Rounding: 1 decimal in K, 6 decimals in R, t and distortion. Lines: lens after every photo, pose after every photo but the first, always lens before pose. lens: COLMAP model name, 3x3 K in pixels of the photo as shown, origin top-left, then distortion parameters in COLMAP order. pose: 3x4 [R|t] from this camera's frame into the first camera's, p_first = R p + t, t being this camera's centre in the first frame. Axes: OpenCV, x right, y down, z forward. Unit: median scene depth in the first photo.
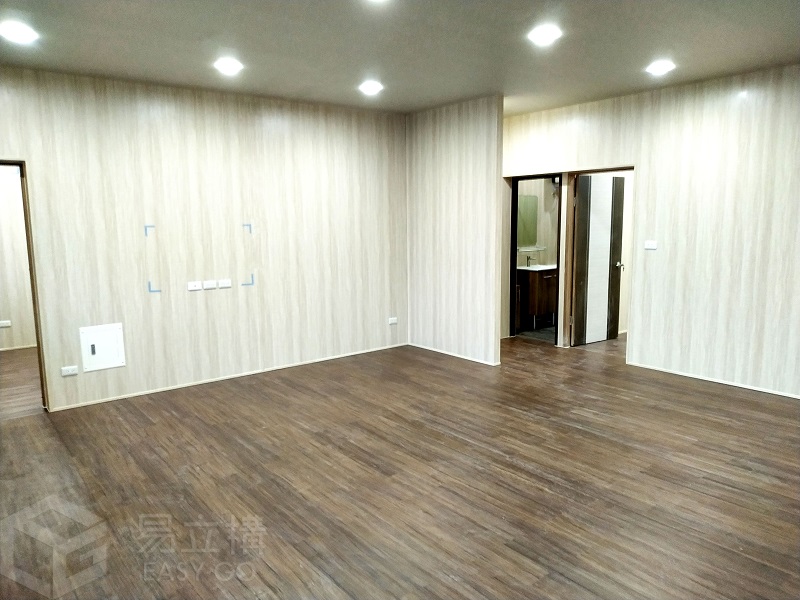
lens RADIAL K [[576.4, 0, 402.1], [0, 576.4, 302.4], [0, 0, 1]] dist [0.026017, -0.008465]
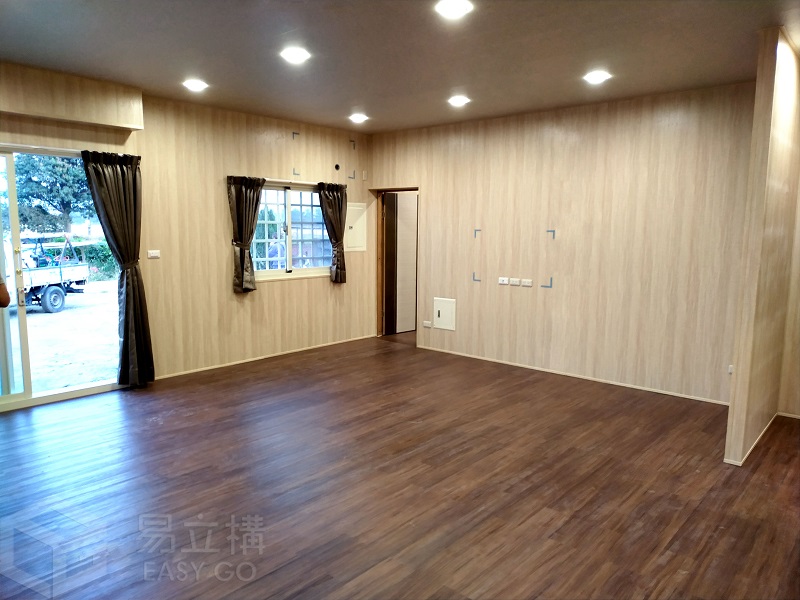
lens RADIAL K [[576.4, 0, 402.0], [0, 576.4, 298.5], [0, 0, 1]] dist [0.026017, -0.008465]
pose [[0.175205, 0.137949, -0.974820, 0.839615], [-0.150684, 0.982227, 0.111915, -0.102273], [0.972932, 0.127281, 0.192878, 0.618559]]
